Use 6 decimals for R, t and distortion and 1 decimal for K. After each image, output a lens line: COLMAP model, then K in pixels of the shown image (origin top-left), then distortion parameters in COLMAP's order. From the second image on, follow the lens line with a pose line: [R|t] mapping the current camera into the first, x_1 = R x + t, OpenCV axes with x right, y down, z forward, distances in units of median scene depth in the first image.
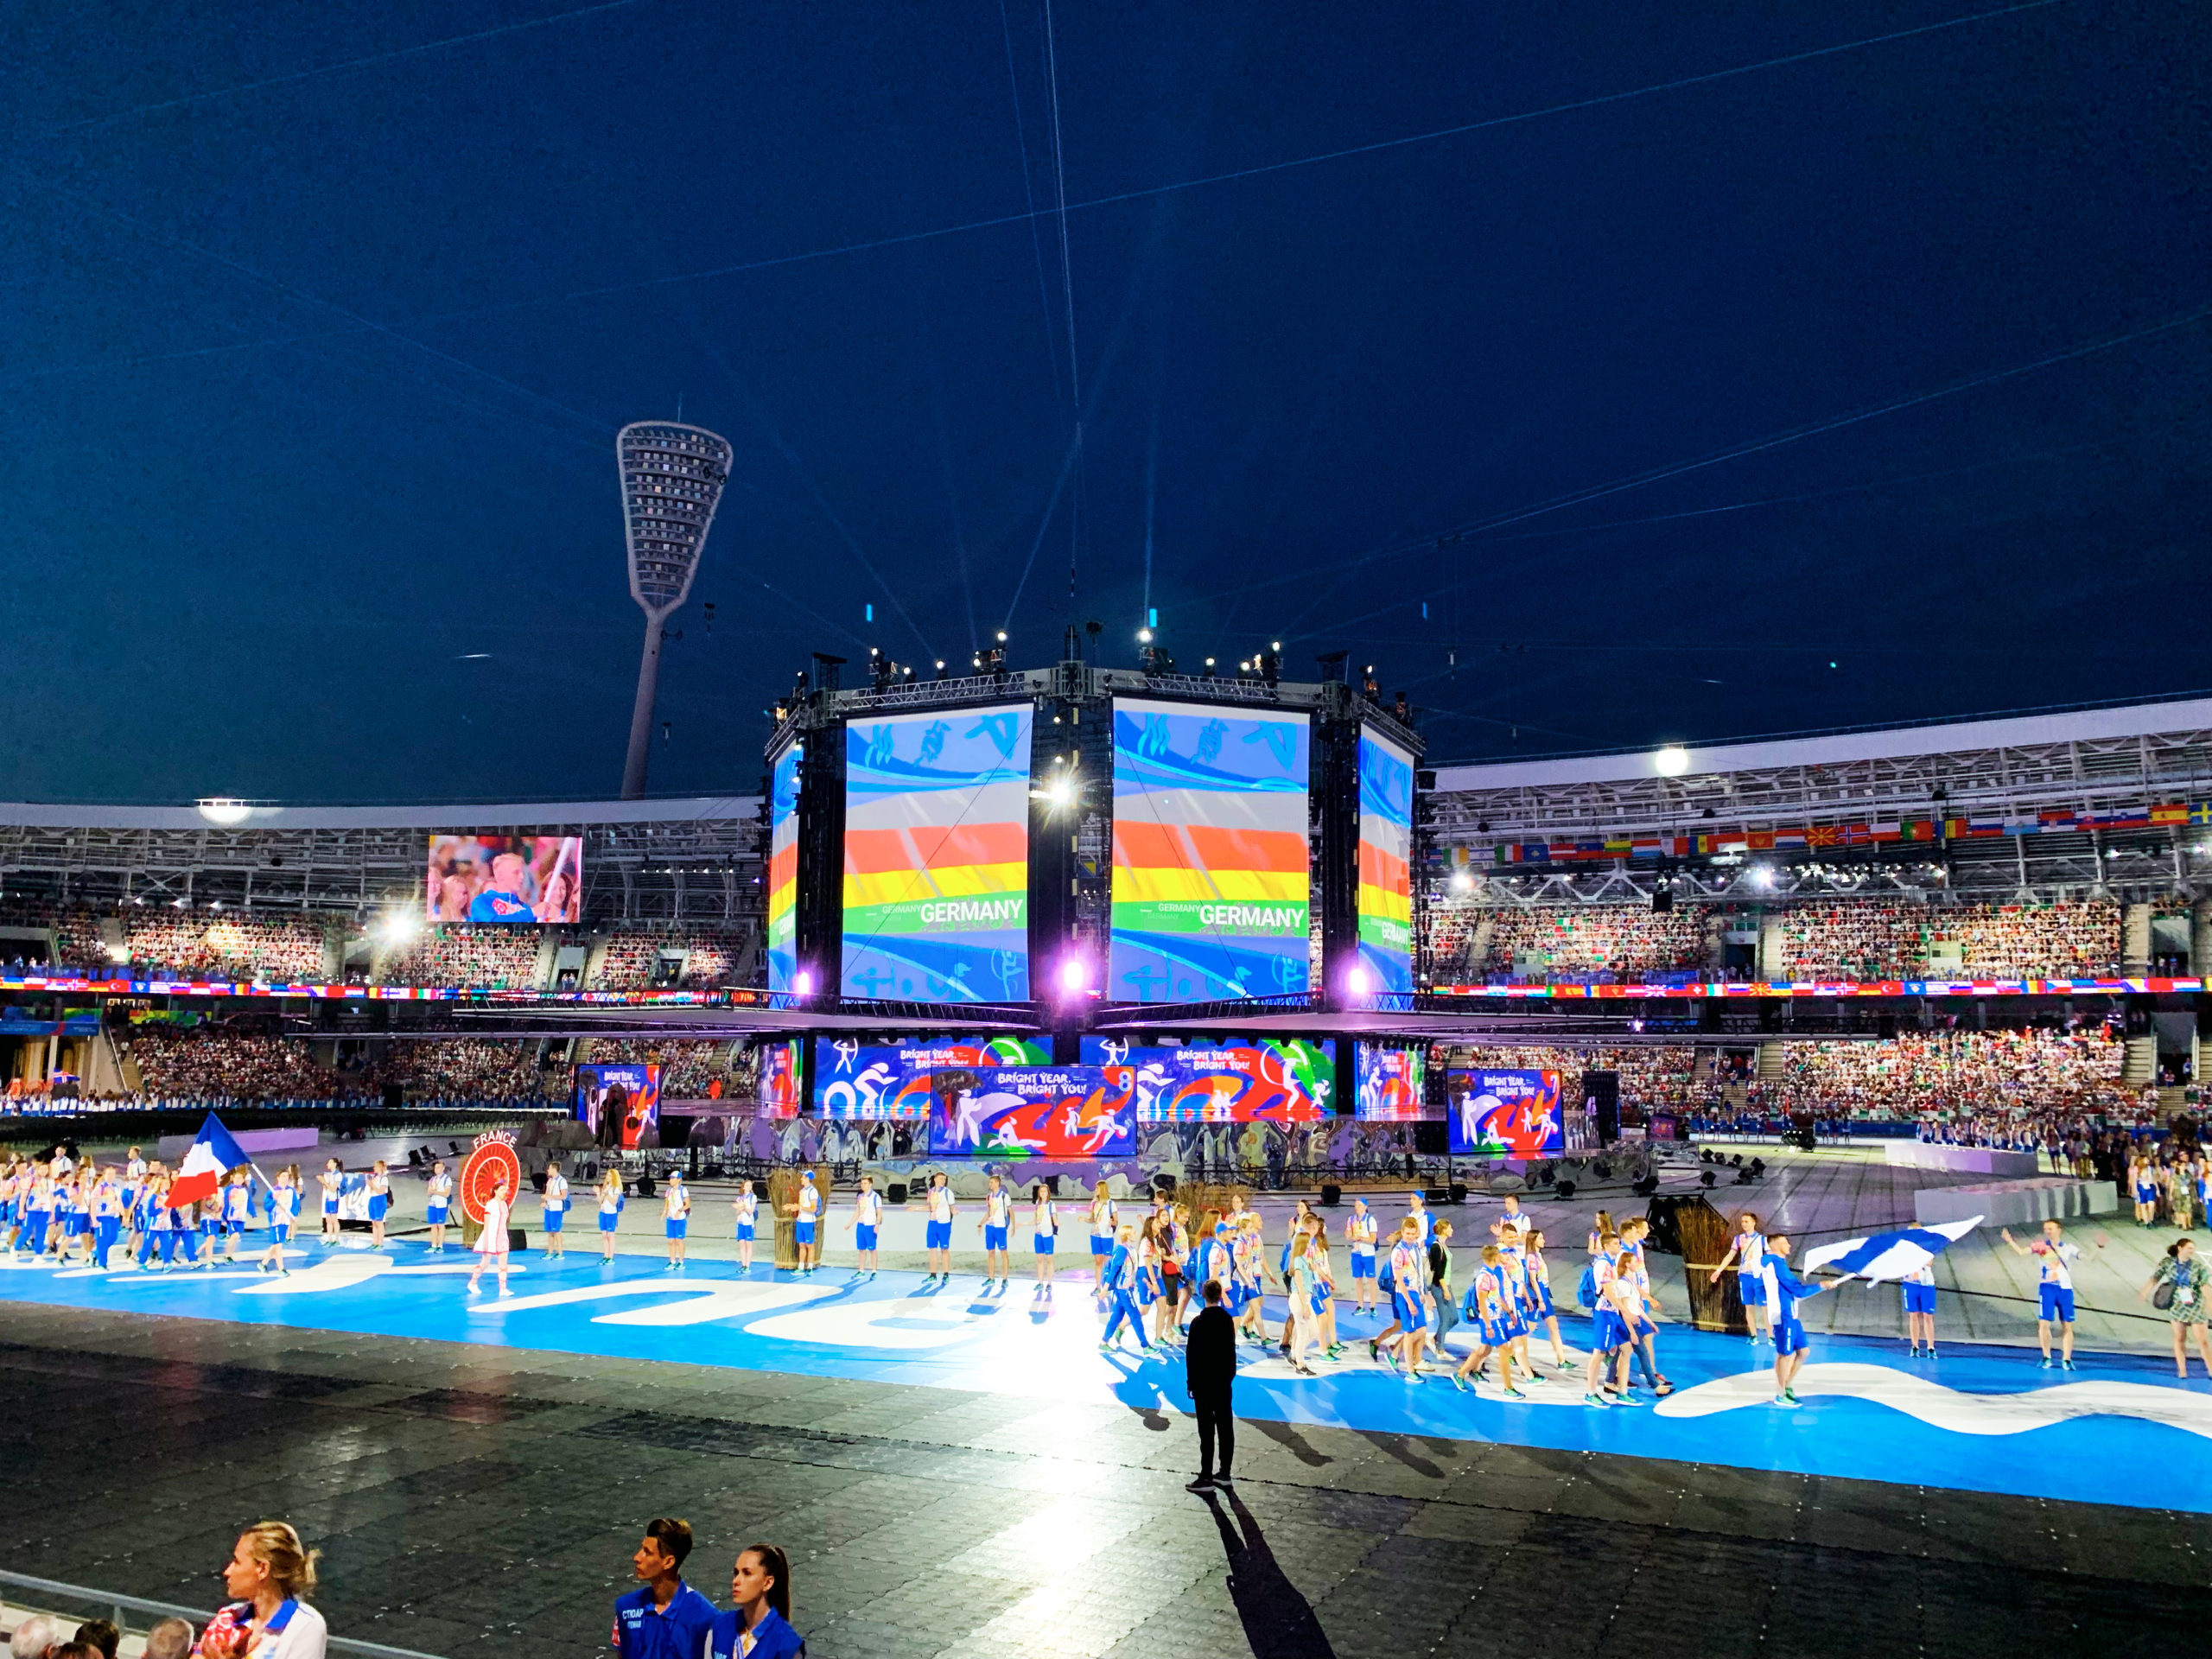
lens RADIAL K [[1693.2, 0, 1112.7], [0, 1693.2, 815.6], [0, 0, 1]] dist [0.017398, -0.022407]
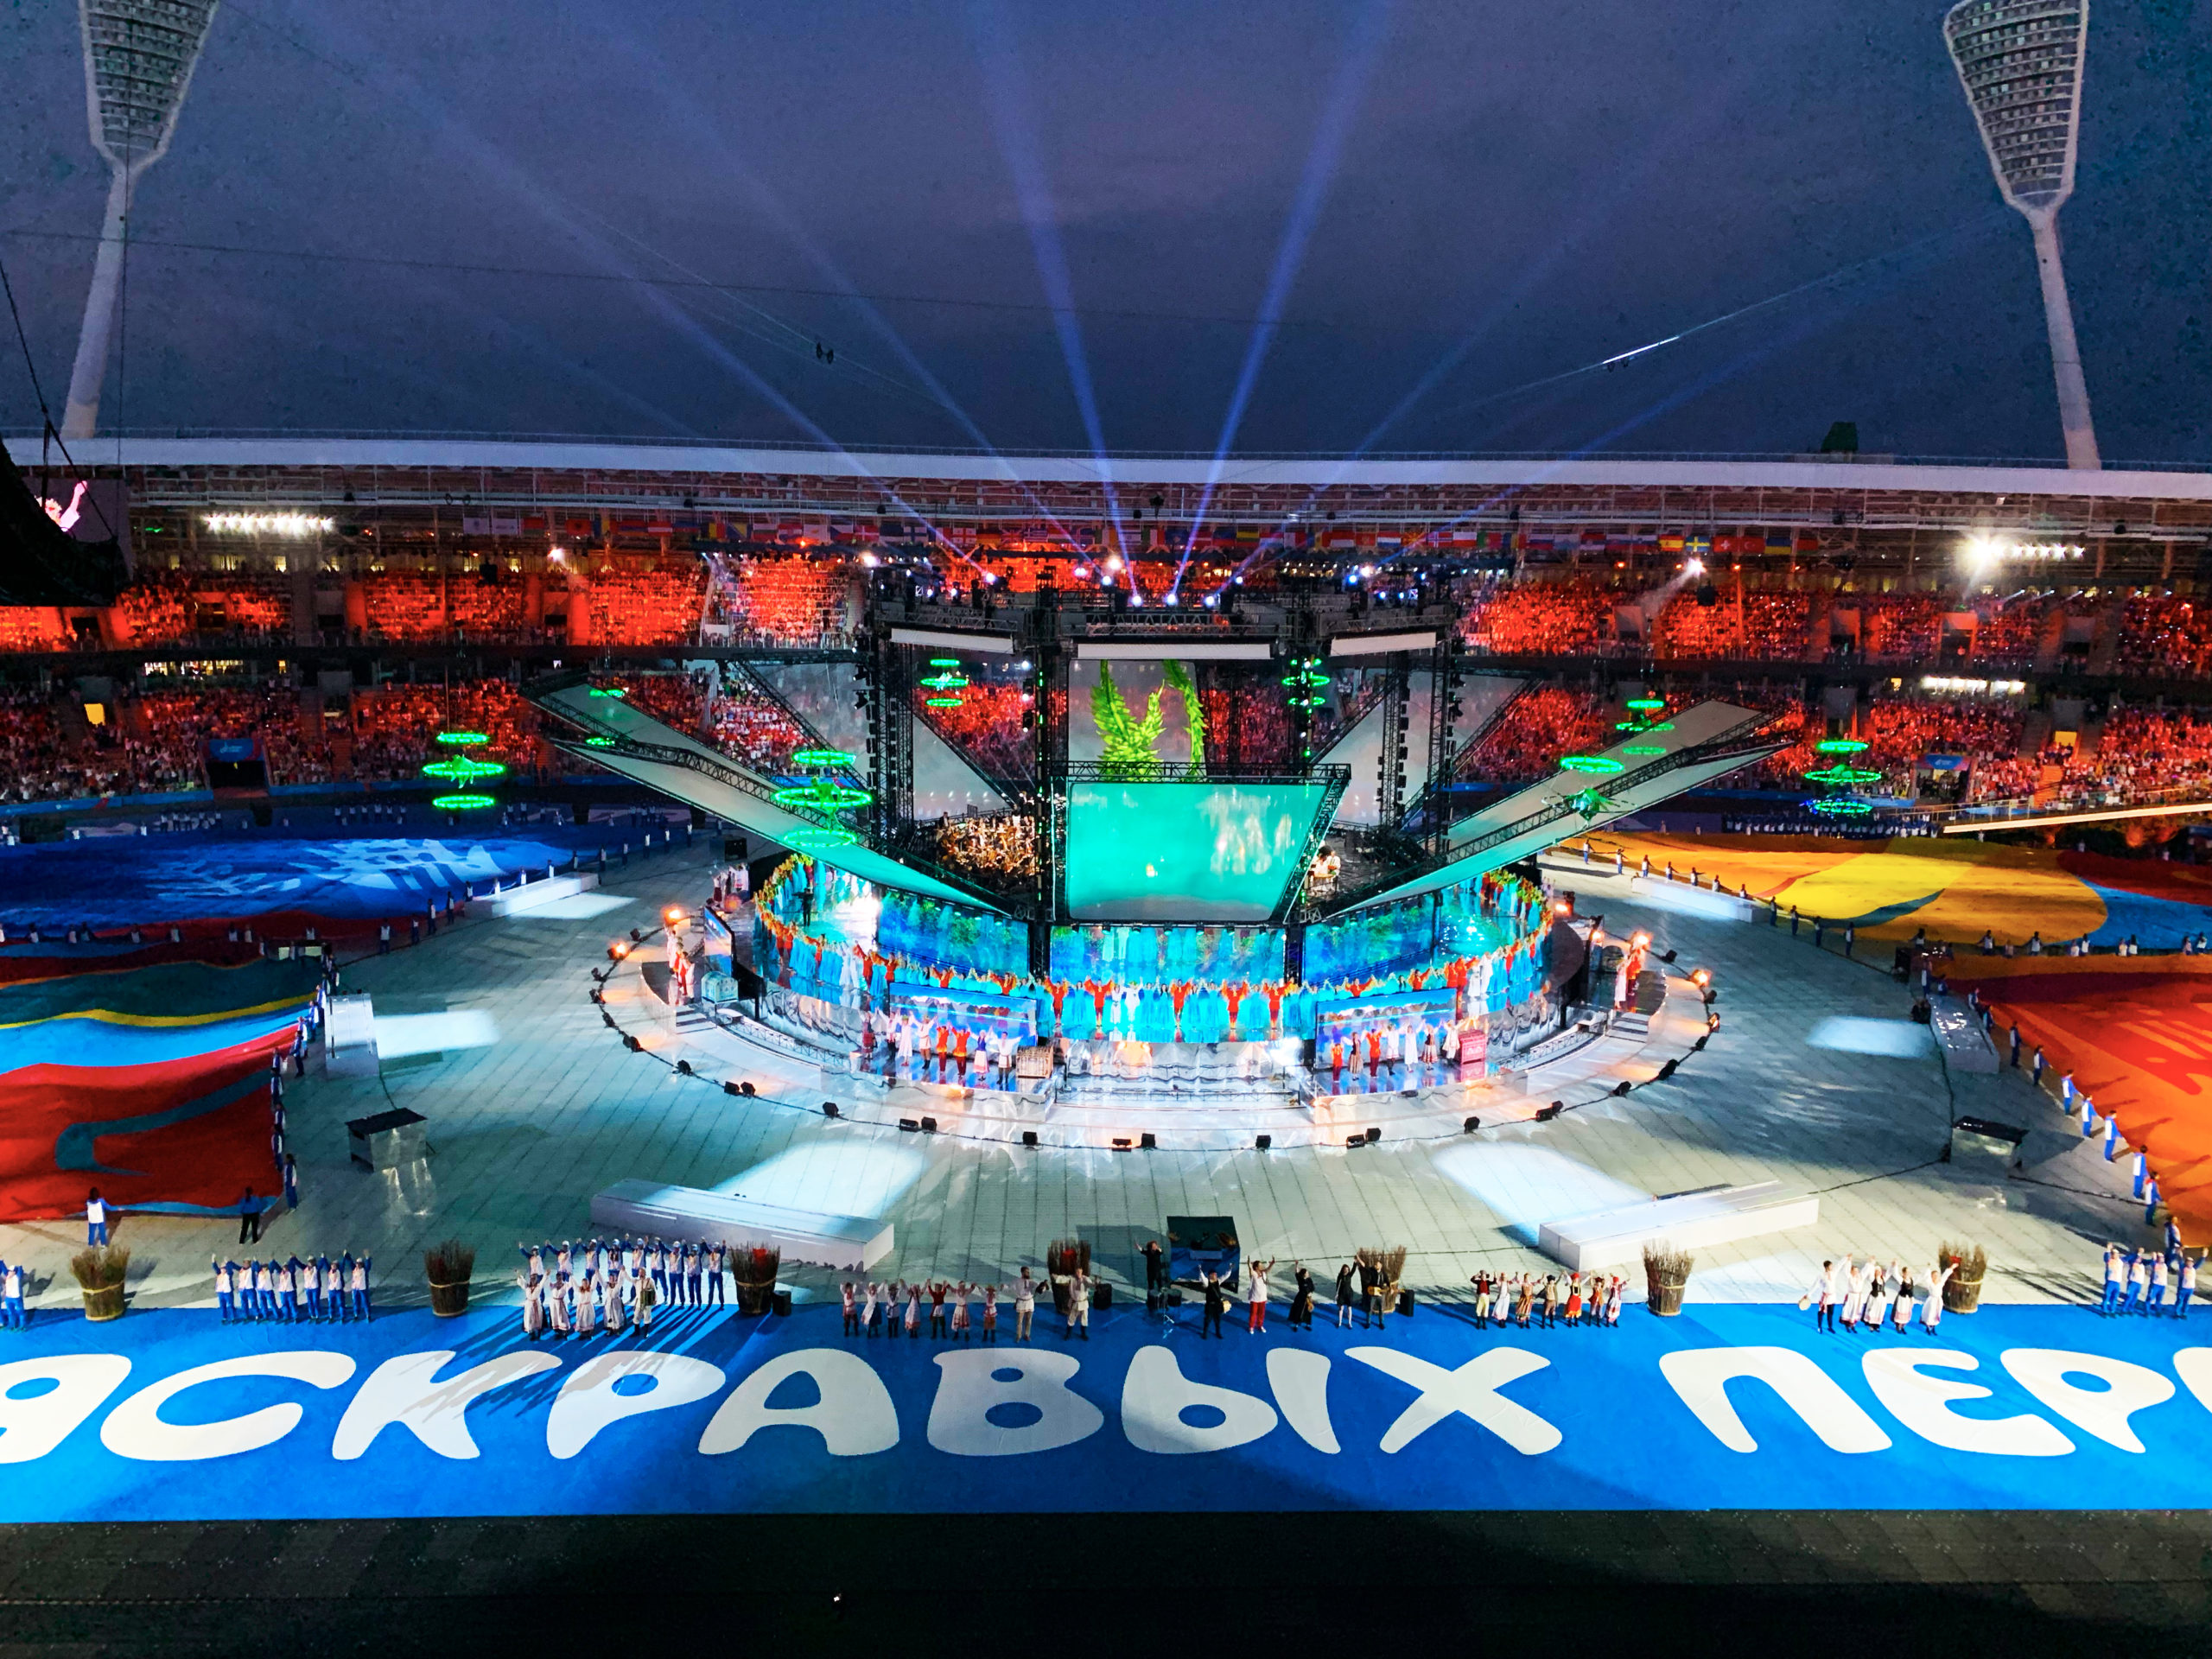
lens RADIAL K [[1693.2, 0, 1109.2], [0, 1693.2, 821.9], [0, 0, 1]] dist [0.017398, -0.022407]
pose [[0.895538, -0.065586, 0.440125, -0.298349], [-0.075292, 0.952484, 0.295135, -0.128612], [-0.438569, -0.297442, 0.848048, 0.027215]]
